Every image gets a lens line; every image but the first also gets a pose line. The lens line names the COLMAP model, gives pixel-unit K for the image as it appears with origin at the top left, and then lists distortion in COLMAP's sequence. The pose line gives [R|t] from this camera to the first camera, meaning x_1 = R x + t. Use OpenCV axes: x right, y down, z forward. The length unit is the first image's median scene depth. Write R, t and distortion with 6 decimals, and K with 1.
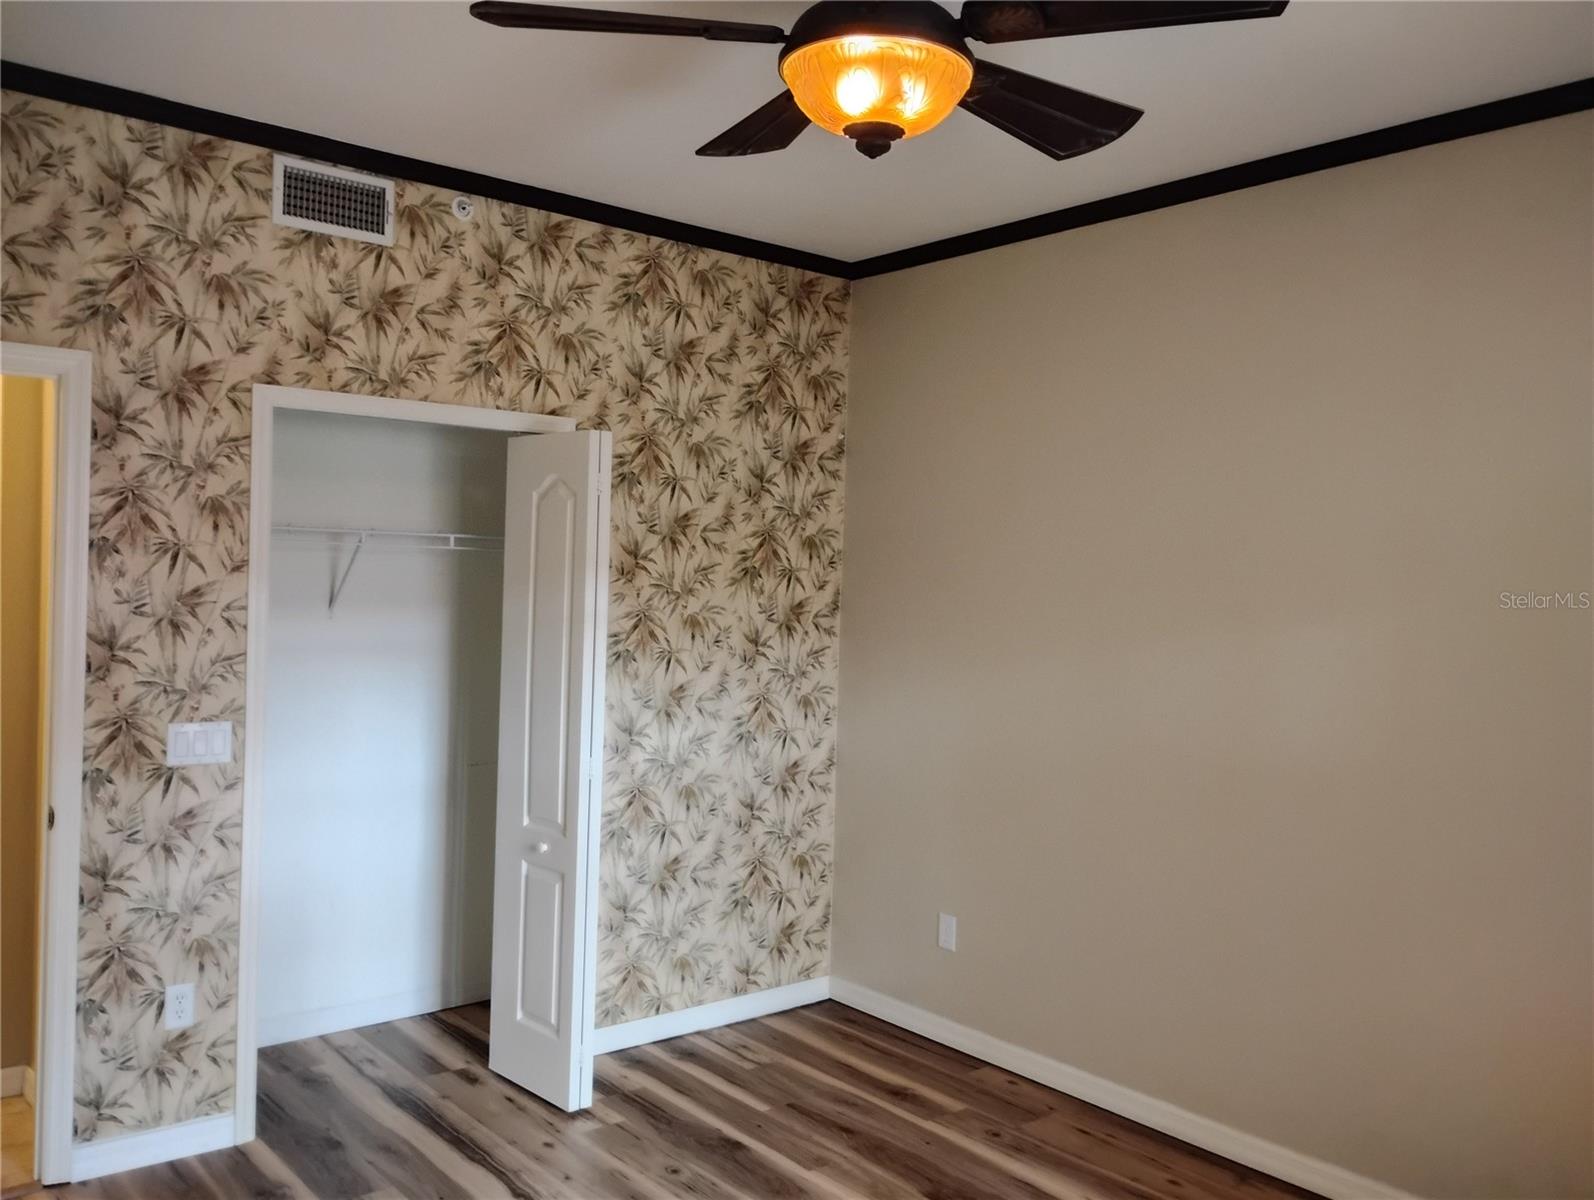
lens RADIAL K [[1320.7, 0, 801.6], [0, 1320.7, 589.2], [0, 0, 1]] dist [0.040732, -0.050839]
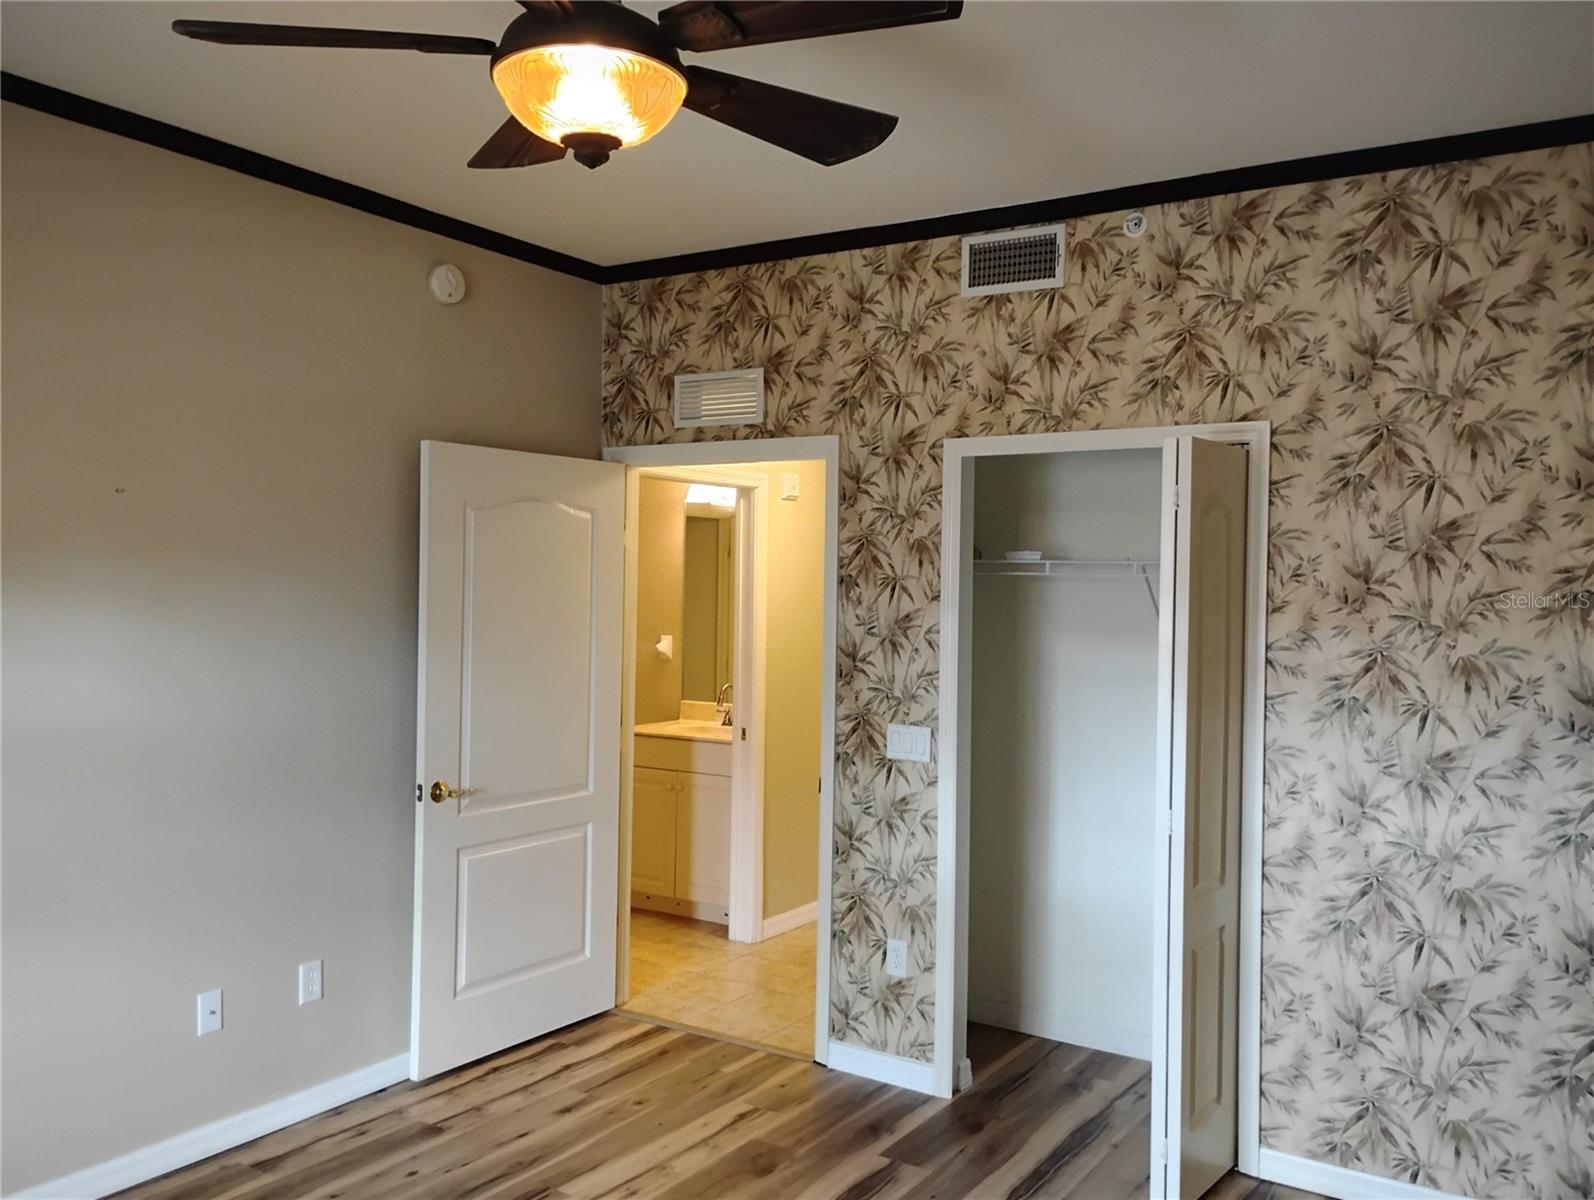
lens RADIAL K [[1320.7, 0, 799.4], [0, 1320.7, 606.1], [0, 0, 1]] dist [0.040732, -0.050839]
pose [[0.287706, -0.014399, -0.957611, 0.628697], [-0.024862, 0.999438, -0.022498, 0.019943], [0.957396, 0.030281, 0.287186, 0.522296]]
